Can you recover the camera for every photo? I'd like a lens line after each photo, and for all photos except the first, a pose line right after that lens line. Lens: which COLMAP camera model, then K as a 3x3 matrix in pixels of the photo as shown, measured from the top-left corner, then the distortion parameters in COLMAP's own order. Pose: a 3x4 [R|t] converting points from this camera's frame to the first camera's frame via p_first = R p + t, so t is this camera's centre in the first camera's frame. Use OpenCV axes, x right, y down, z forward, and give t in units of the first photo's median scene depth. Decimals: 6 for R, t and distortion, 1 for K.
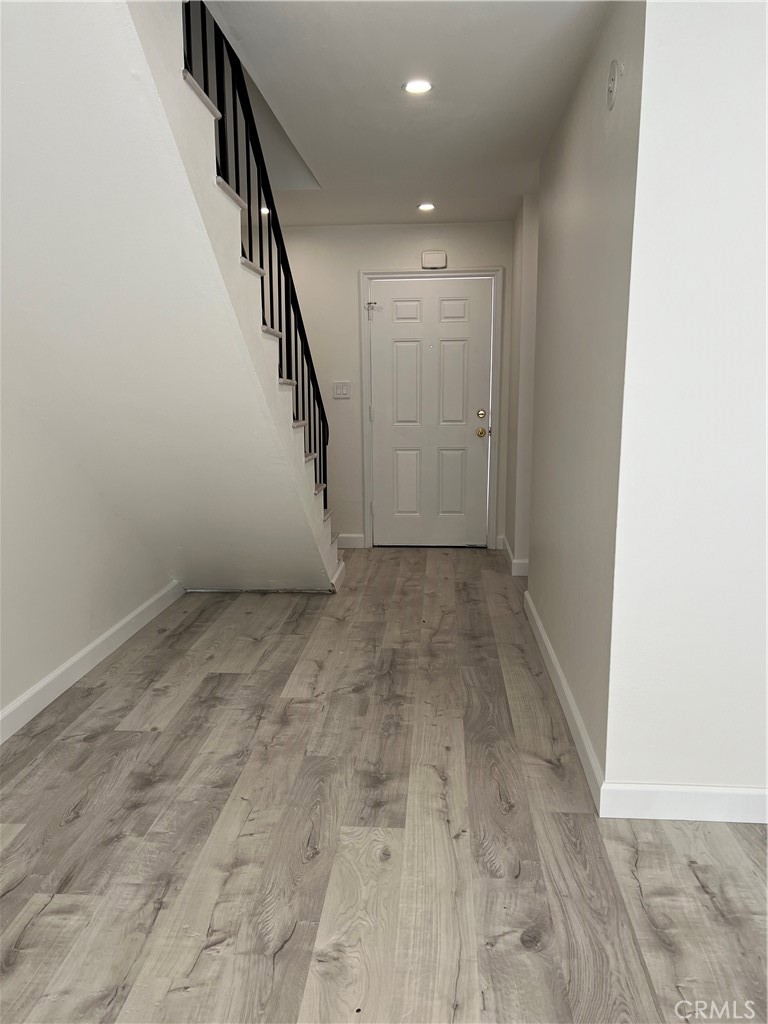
lens RADIAL K [[772.5, 0, 379.7], [0, 772.5, 532.1], [0, 0, 1]] dist [0.065714, -0.070301]
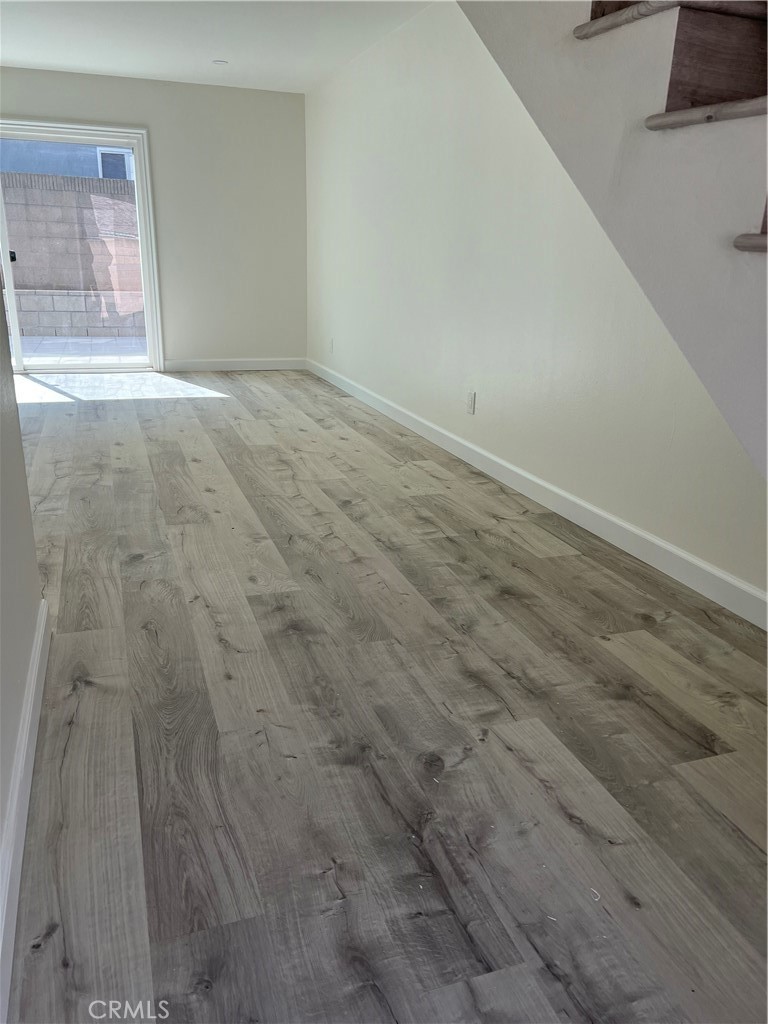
lens RADIAL K [[772.5, 0, 383.0], [0, 772.5, 518.1], [0, 0, 1]] dist [0.065714, -0.070301]
pose [[-0.913817, 0.113734, -0.389876, 0.226740], [-0.099707, 0.867778, 0.486846, -0.231251], [0.393697, 0.483762, -0.781650, 1.576666]]
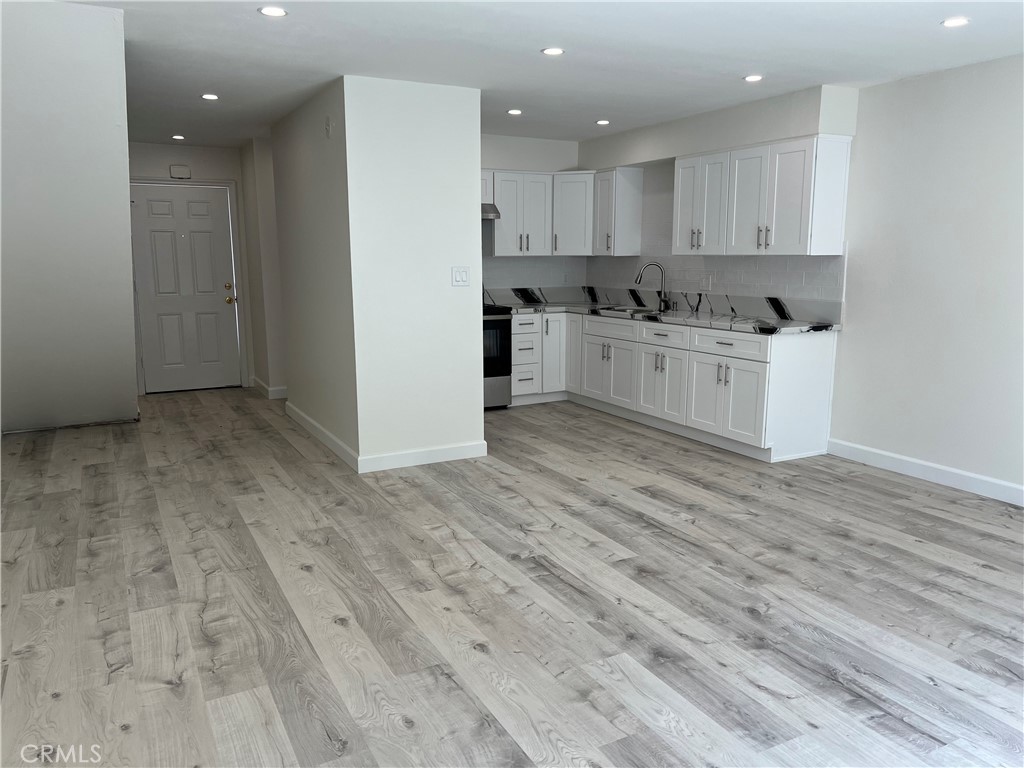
lens RADIAL K [[772.5, 0, 511.6], [0, 772.5, 403.7], [0, 0, 1]] dist [0.065714, -0.070301]
pose [[0.846832, -0.097377, 0.522870, -0.374907], [0.101089, 0.994645, 0.021516, 0.148209], [-0.522165, 0.034636, 0.852141, -0.849051]]
